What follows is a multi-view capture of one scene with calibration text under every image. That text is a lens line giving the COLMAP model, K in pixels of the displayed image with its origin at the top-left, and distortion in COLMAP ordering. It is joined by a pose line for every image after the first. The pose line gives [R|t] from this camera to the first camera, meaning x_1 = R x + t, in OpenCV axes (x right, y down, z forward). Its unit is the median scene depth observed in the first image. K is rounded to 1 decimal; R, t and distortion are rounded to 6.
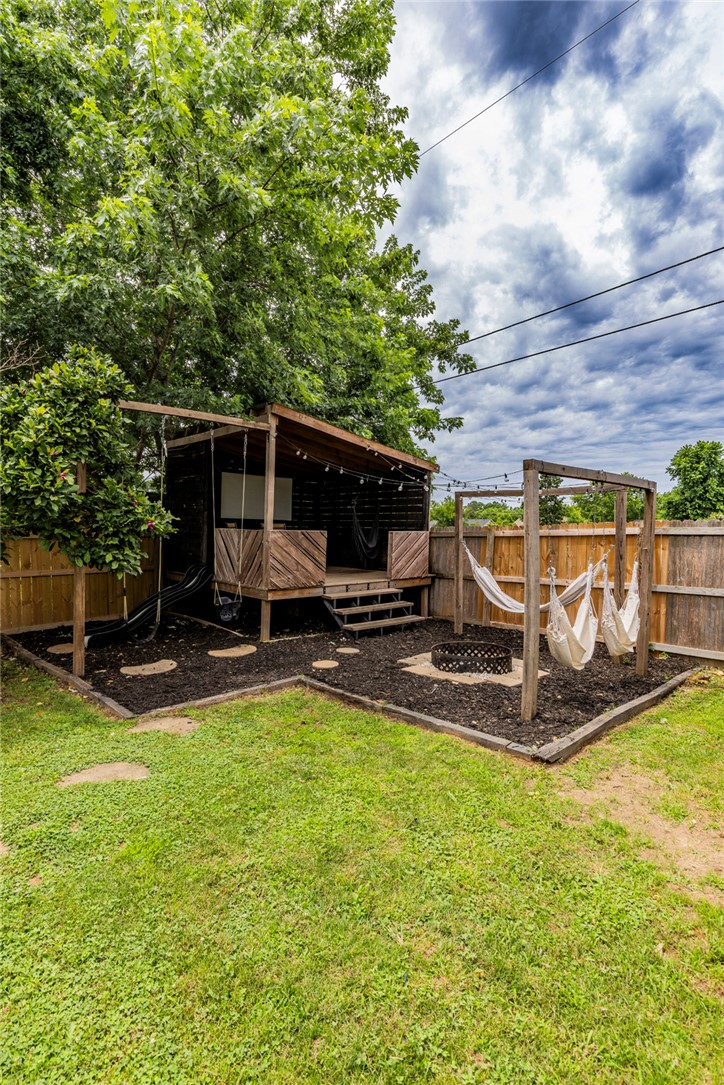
lens RADIAL K [[526.9, 0, 361.2], [0, 526.9, 530.4], [0, 0, 1]] dist [0.001358, 0.000153]
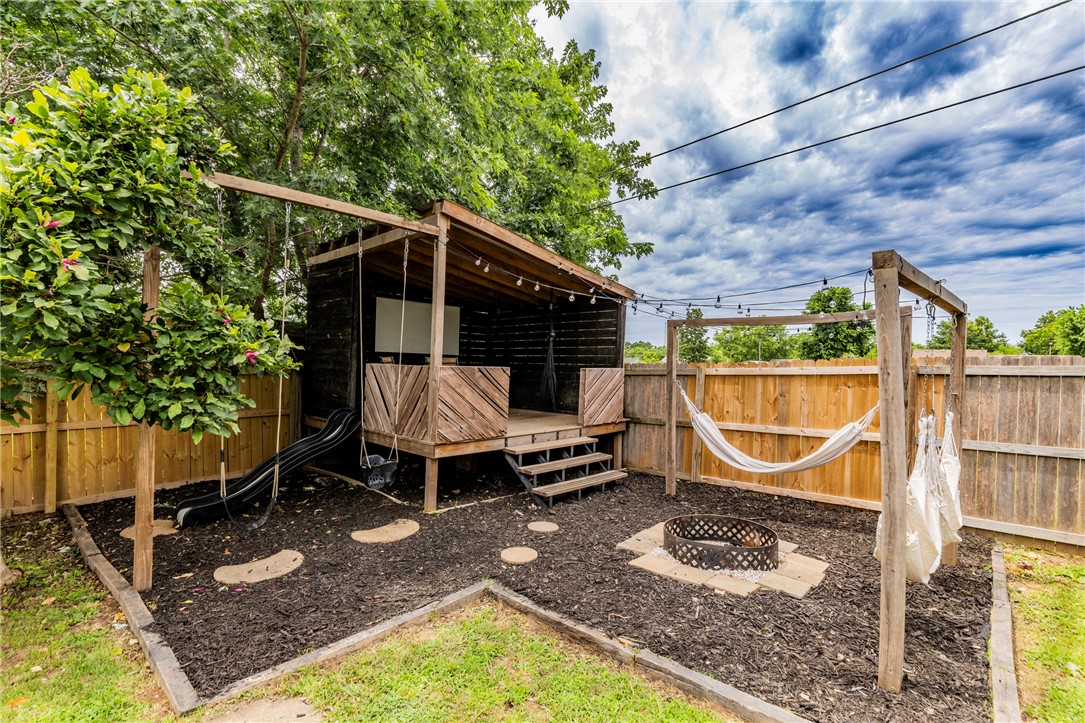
lens RADIAL K [[499.4, 0, 552.7], [0, 499.4, 363.1], [0, 0, 1]] dist [0.004975, -0.000222]
pose [[0.997306, 0.005760, 0.073126, -0.056038], [-0.005106, 0.999945, -0.009128, 0.000923], [-0.073174, 0.008730, 0.997281, 0.245656]]
